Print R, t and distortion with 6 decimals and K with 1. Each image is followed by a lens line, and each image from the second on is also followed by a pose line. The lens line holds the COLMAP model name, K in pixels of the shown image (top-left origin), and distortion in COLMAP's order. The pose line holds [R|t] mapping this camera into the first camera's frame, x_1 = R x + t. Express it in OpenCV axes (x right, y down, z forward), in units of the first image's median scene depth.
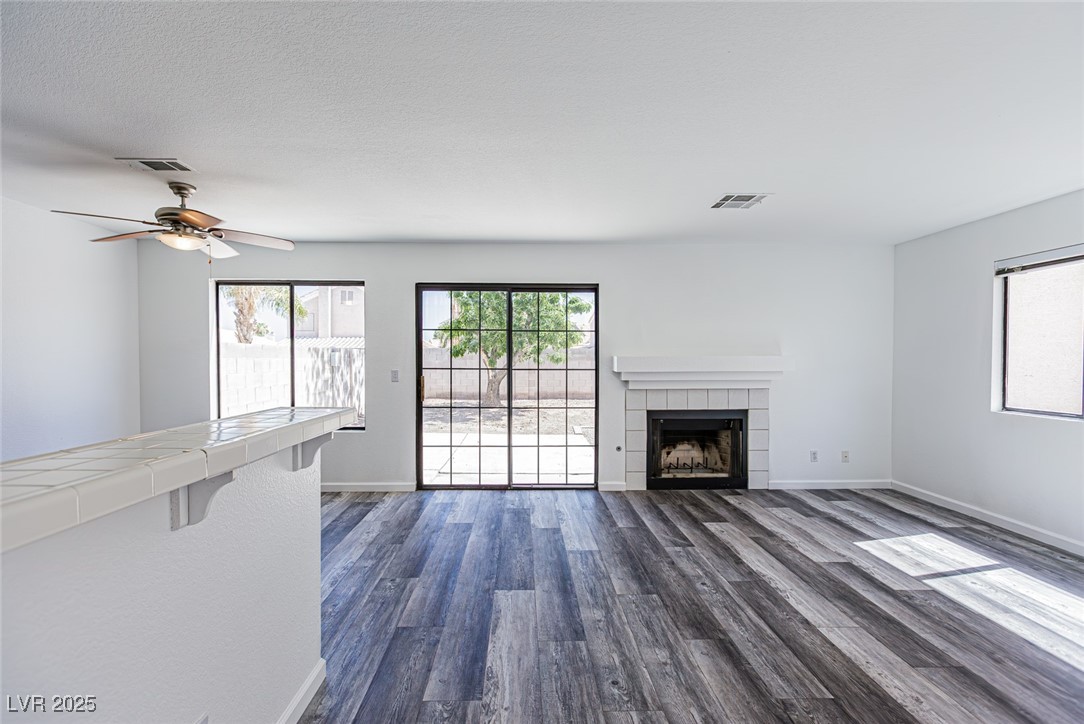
lens RADIAL K [[477.6, 0, 542.0], [0, 477.6, 362.0], [0, 0, 1]] dist [-0.001256, -0.001299]
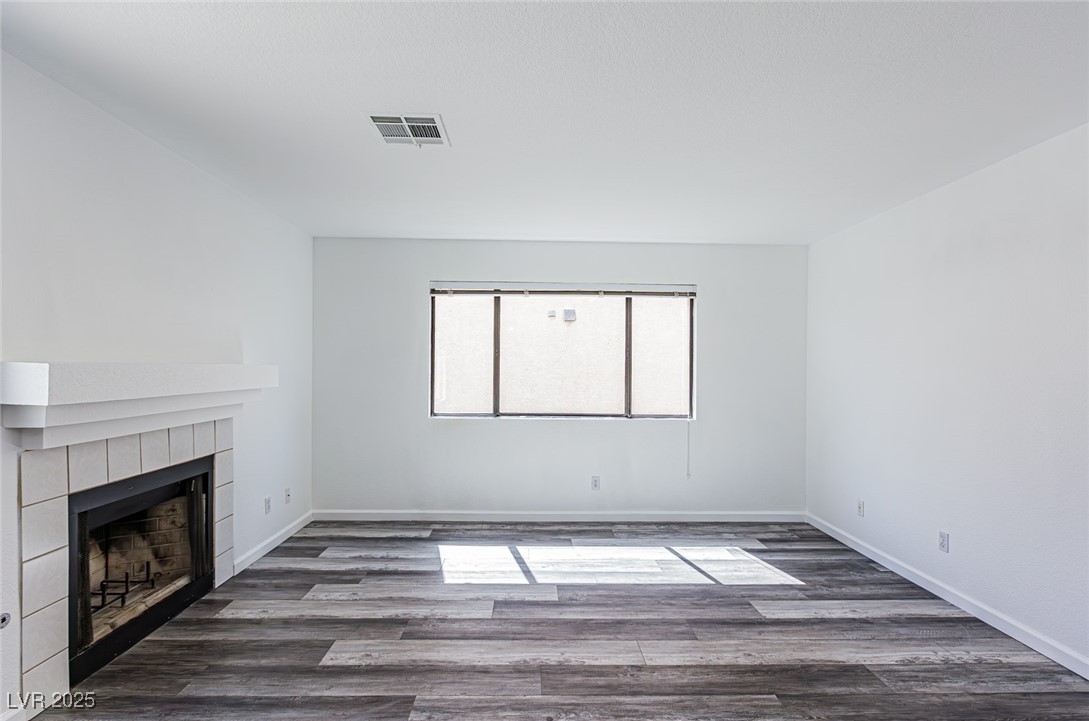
lens RADIAL K [[537.1, 0, 545.8], [0, 537.1, 367.2], [0, 0, 1]] dist [0.000488, -0.000898]
pose [[0.017884, 0.003787, 0.999833, -0.285784], [-0.000849, 0.999993, -0.003773, -0.008279], [-0.999840, -0.000781, 0.017888, 0.719799]]
